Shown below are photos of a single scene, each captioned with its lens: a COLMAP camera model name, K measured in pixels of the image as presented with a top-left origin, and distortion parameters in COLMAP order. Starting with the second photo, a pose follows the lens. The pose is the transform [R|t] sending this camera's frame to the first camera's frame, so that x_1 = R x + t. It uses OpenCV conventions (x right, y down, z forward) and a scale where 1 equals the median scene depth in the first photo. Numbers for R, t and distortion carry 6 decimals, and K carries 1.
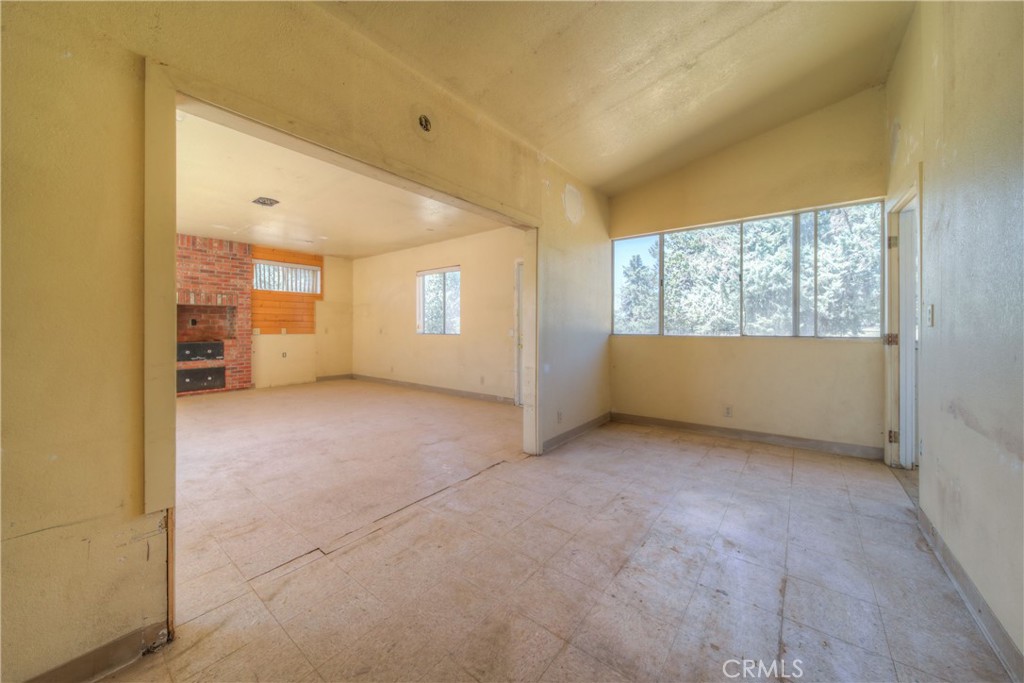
lens RADIAL K [[364.3, 0, 510.8], [0, 364.3, 333.0], [0, 0, 1]] dist [0.003264, 0.000161]
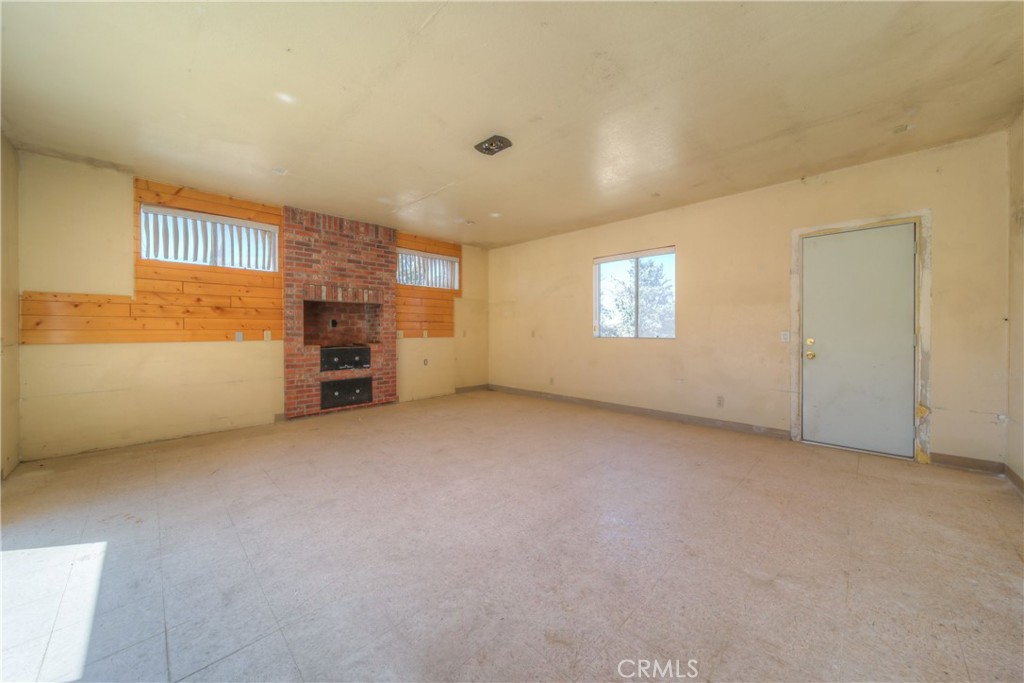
lens RADIAL K [[364.3, 0, 513.5], [0, 364.3, 338.7], [0, 0, 1]] dist [0.003264, 0.000161]
pose [[0.994039, 0.000680, -0.109026, -0.361330], [0.000313, 0.999959, 0.009088, -0.001939], [0.109027, -0.009068, 0.993997, 0.206850]]
